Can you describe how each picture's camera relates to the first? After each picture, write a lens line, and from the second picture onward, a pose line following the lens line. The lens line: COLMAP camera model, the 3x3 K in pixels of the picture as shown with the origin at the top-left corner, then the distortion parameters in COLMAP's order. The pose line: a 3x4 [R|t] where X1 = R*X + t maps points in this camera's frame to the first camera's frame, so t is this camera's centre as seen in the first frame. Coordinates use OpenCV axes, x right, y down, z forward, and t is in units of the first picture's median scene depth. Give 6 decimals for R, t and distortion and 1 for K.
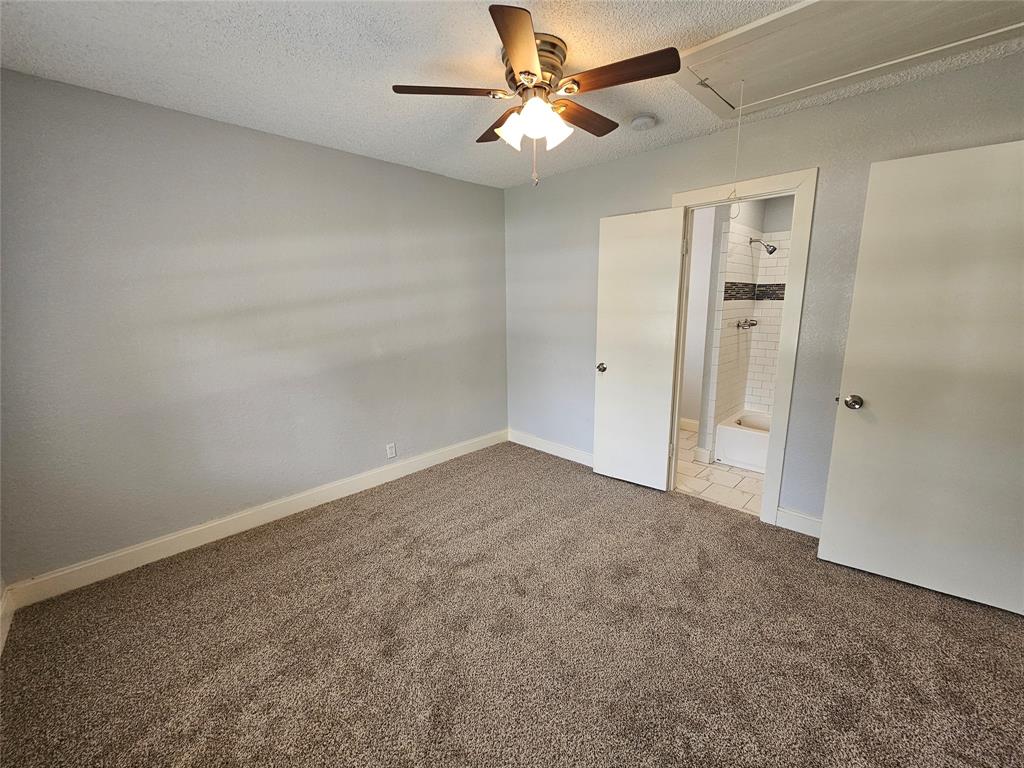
lens RADIAL K [[418.9, 0, 511.9], [0, 418.9, 382.2], [0, 0, 1]] dist [-0.000756, 0.000186]
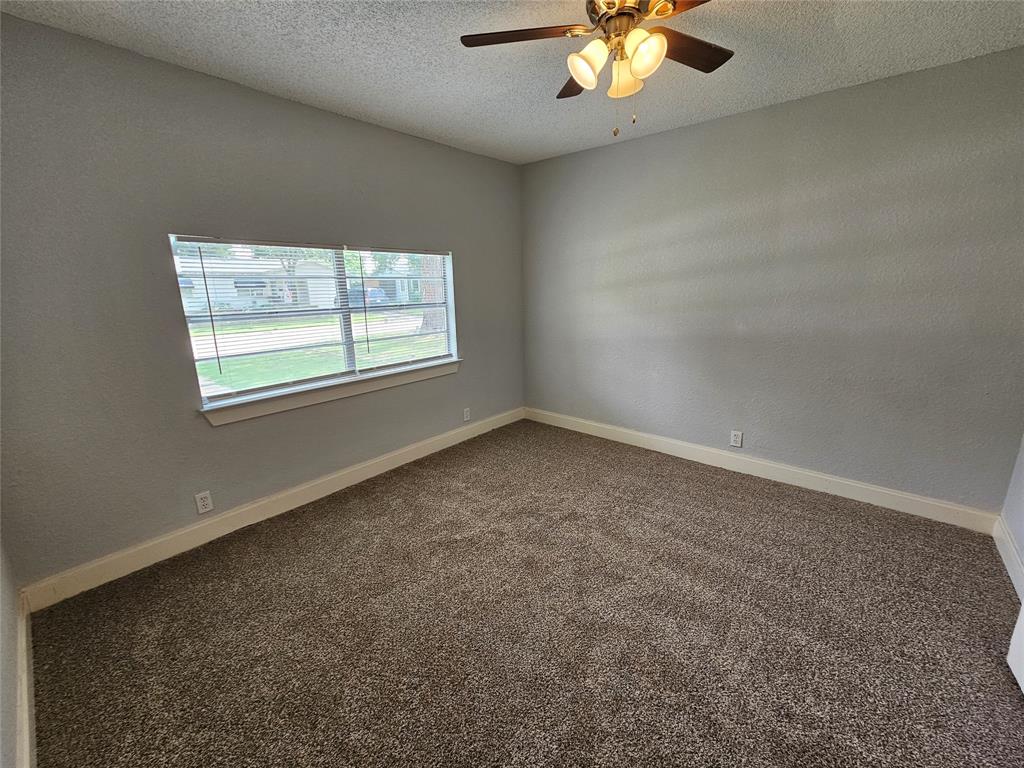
lens RADIAL K [[418.9, 0, 517.4], [0, 418.9, 383.9], [0, 0, 1]] dist [-0.000756, 0.000186]
pose [[0.082336, 0.252764, -0.964018, 0.610198], [-0.178817, 0.955352, 0.235219, -0.093503], [0.980431, 0.153015, 0.123859, 0.472275]]
